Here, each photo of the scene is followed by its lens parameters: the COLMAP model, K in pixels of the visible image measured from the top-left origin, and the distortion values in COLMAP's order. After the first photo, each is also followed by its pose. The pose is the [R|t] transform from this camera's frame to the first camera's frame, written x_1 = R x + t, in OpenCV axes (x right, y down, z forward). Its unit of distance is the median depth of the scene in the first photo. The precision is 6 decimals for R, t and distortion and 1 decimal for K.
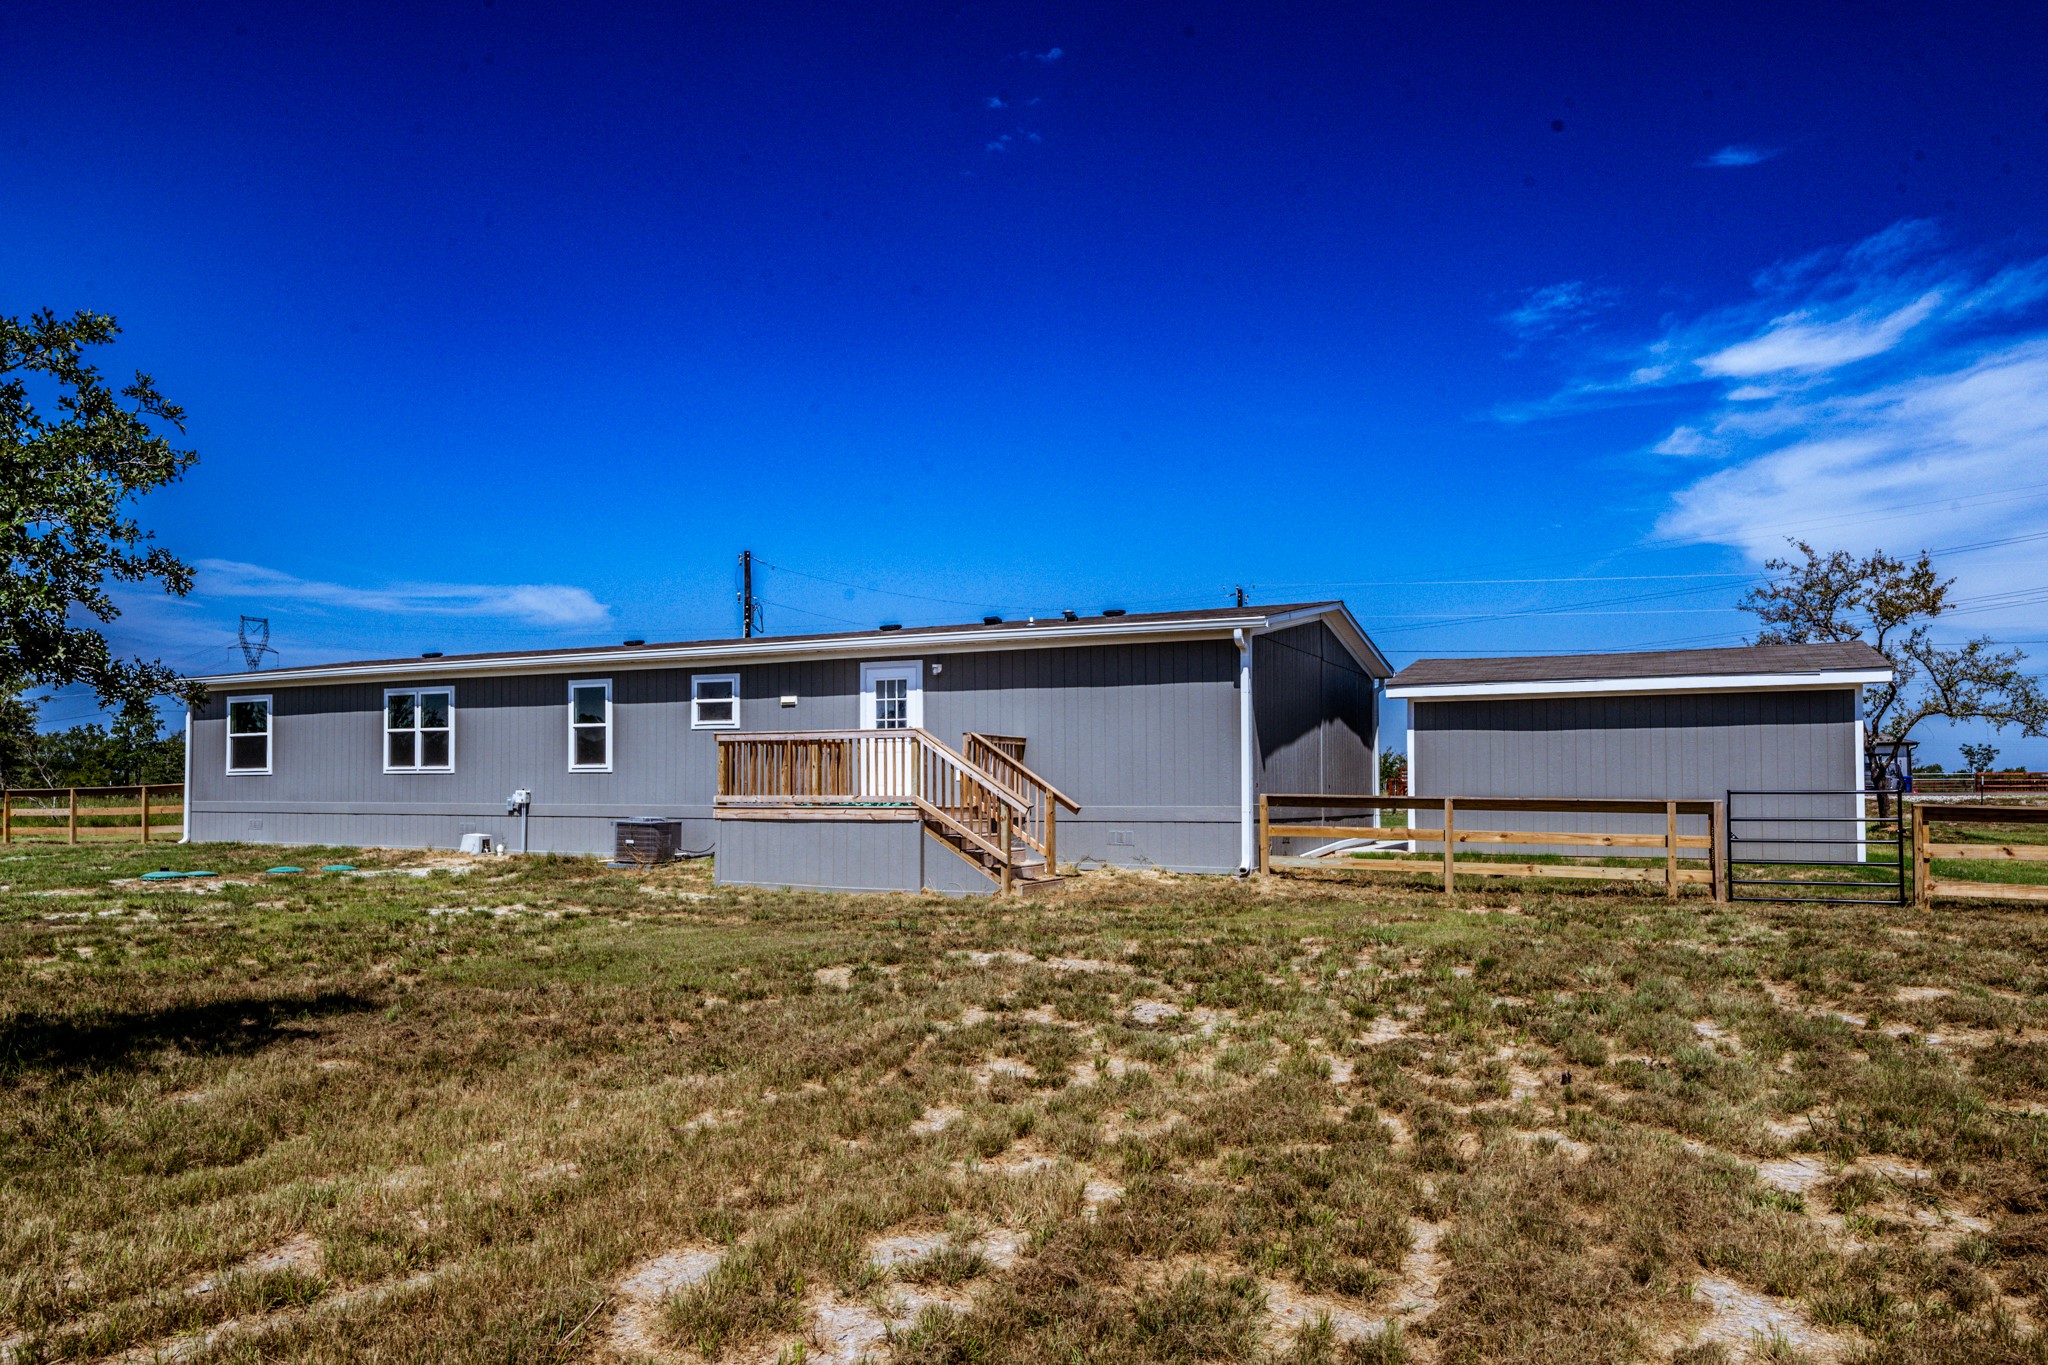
lens RADIAL K [[1439.5, 0, 1035.1], [0, 1439.5, 768.9], [0, 0, 1]] dist [0.000666, 0.001108]
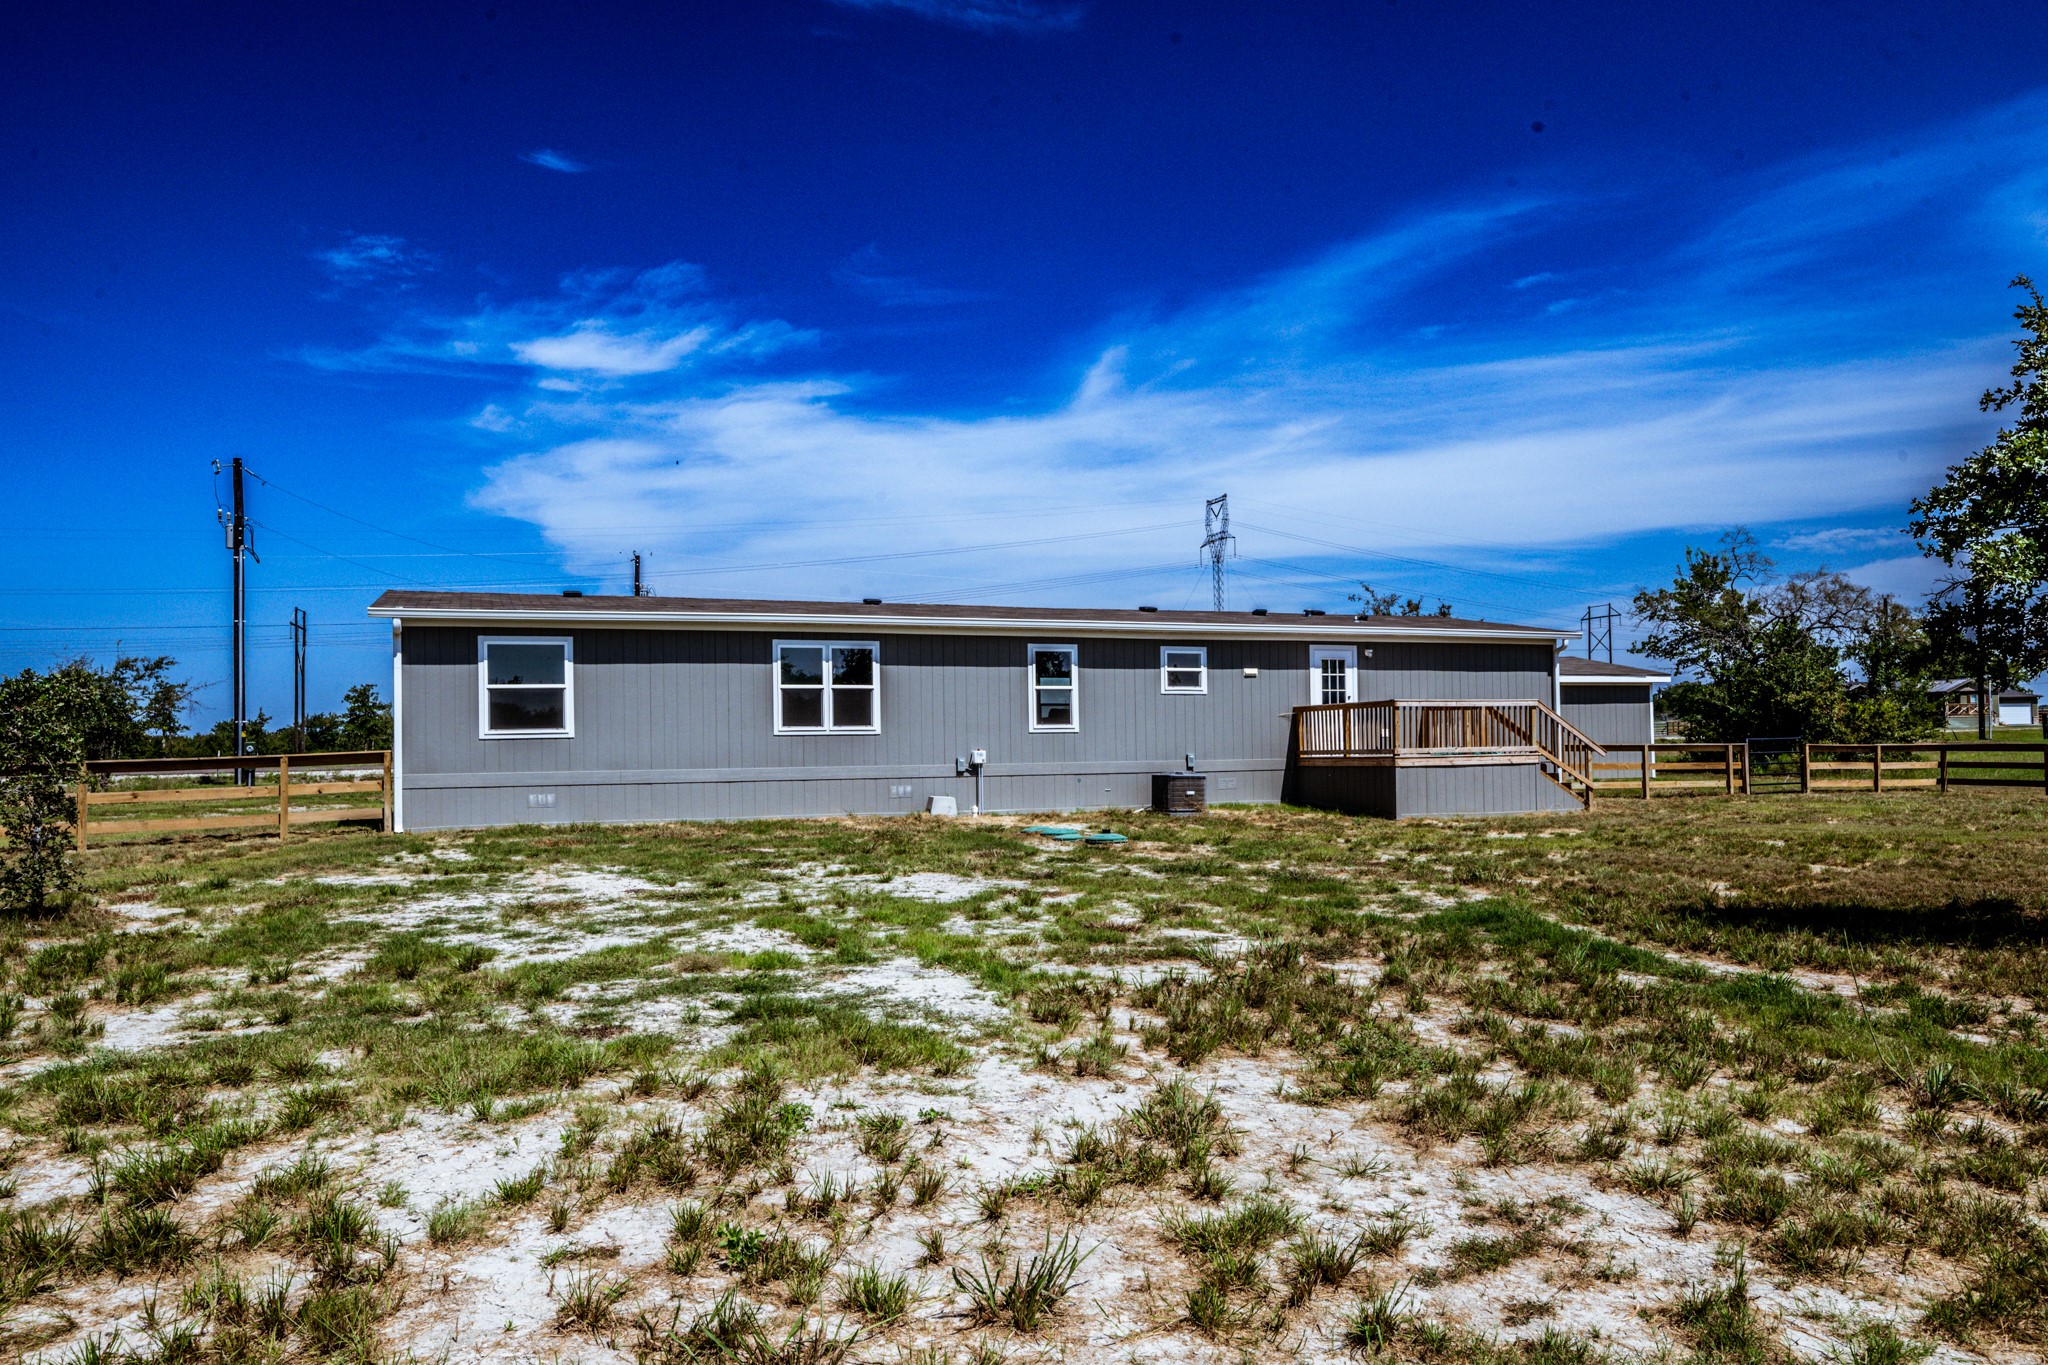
lens RADIAL K [[1428.0, 0, 1066.5], [0, 1428.0, 755.2], [0, 0, 1]] dist [0.000507, 0.002266]
pose [[0.634476, -0.014100, 0.772814, -1.344757], [0.003198, 0.999873, 0.015617, 0.003383], [-0.772936, -0.007437, 0.634441, 0.404095]]
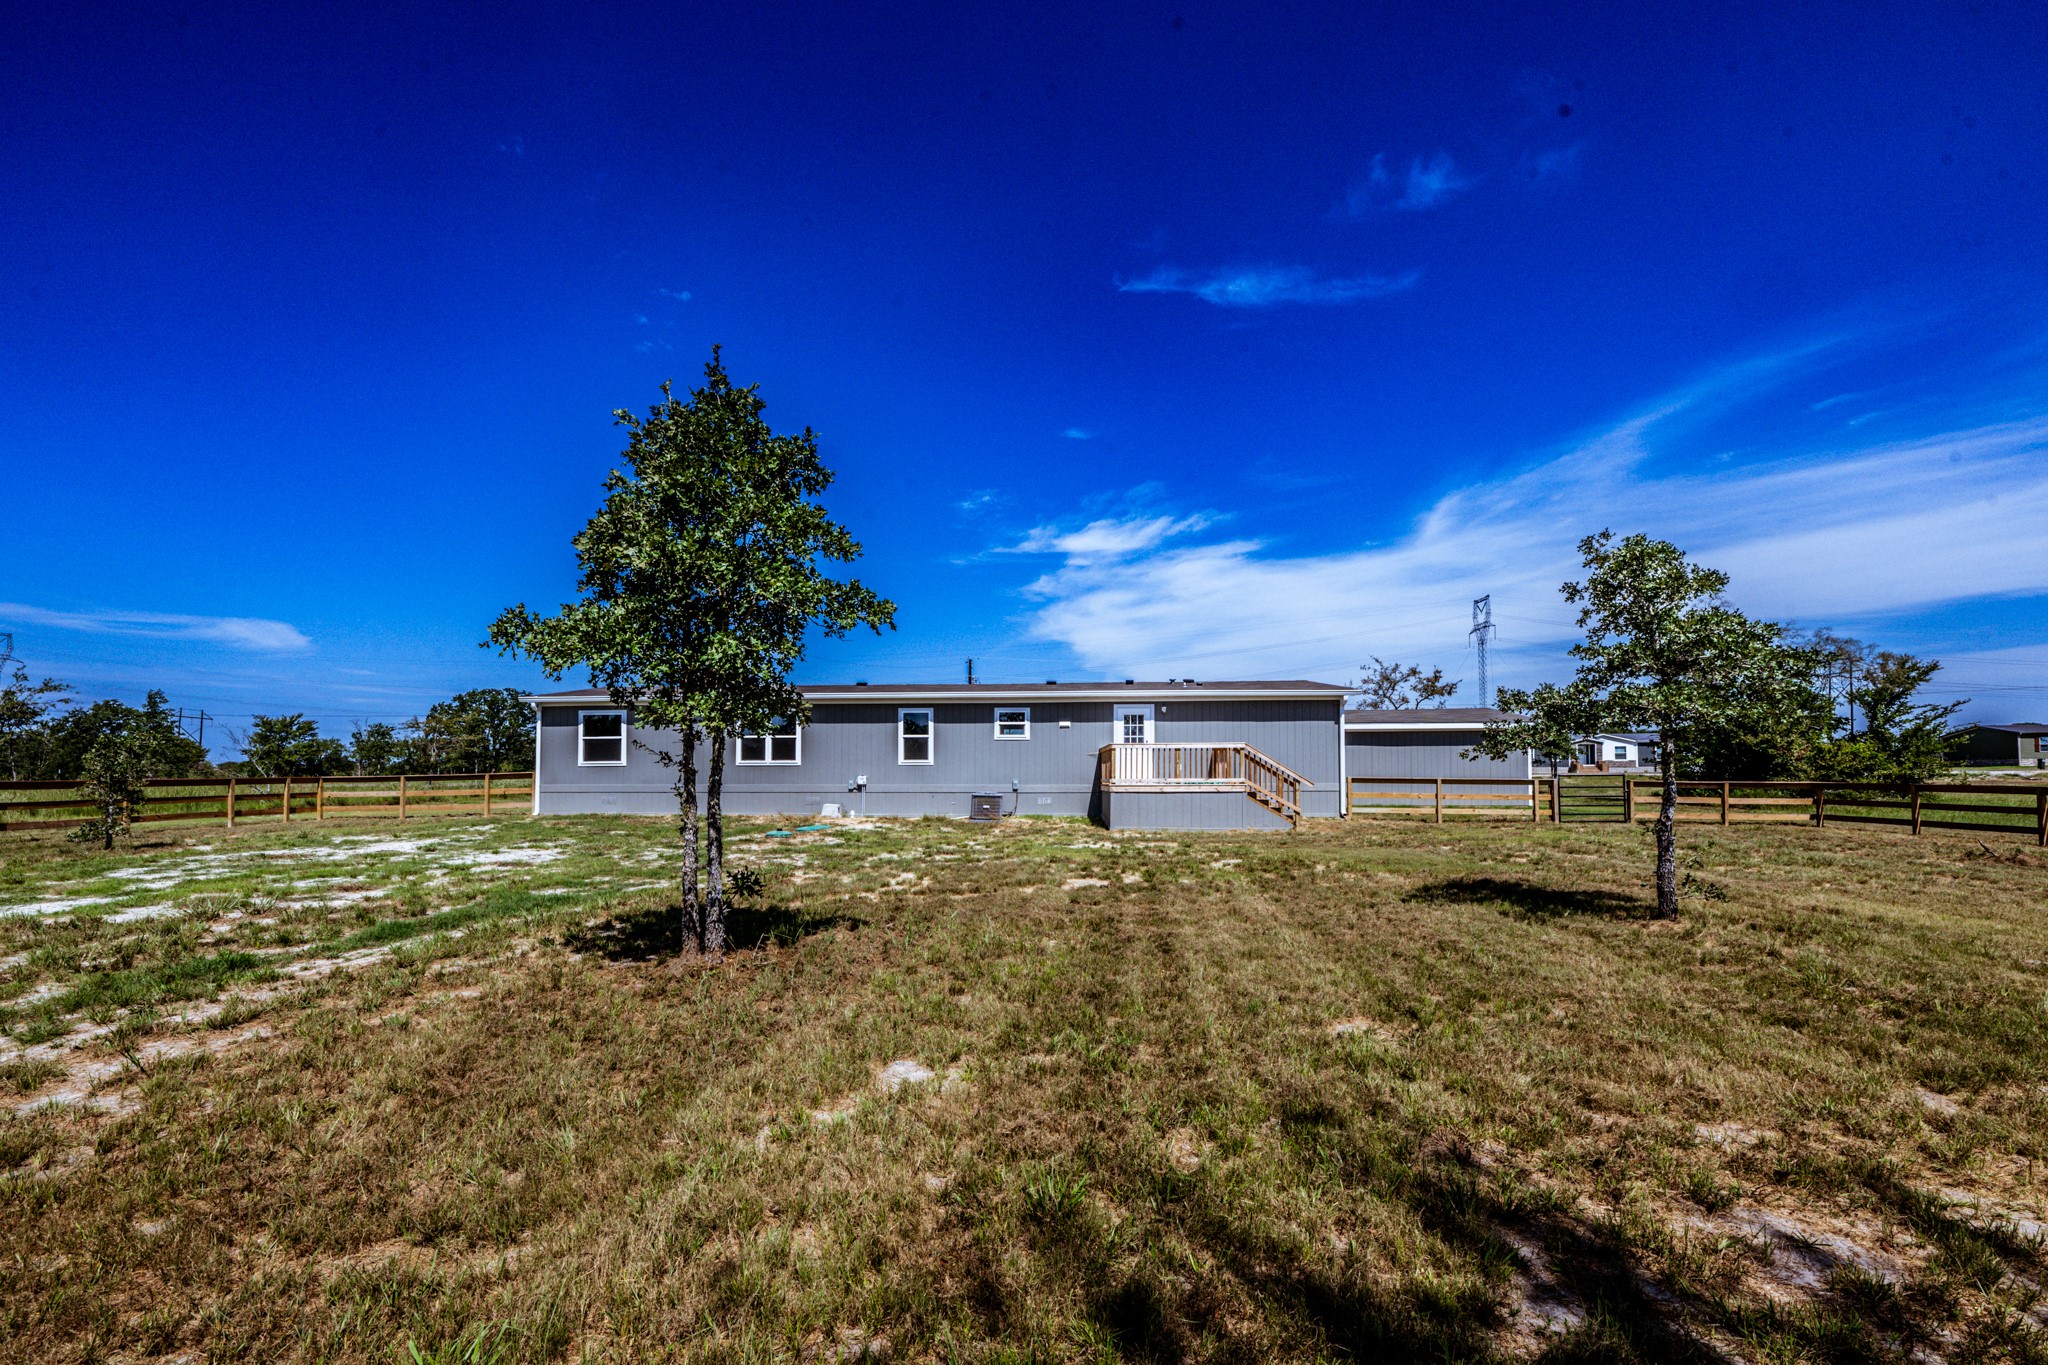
lens RADIAL K [[873.0, 0, 1009.3], [0, 873.0, 763.9], [0, 0, 1]] dist [-0.000504, 0.000009]
pose [[0.911431, 0.003415, 0.411440, -0.751476], [-0.004531, 0.999988, 0.001737, -0.001198], [-0.411429, -0.003448, 0.911435, 0.070110]]
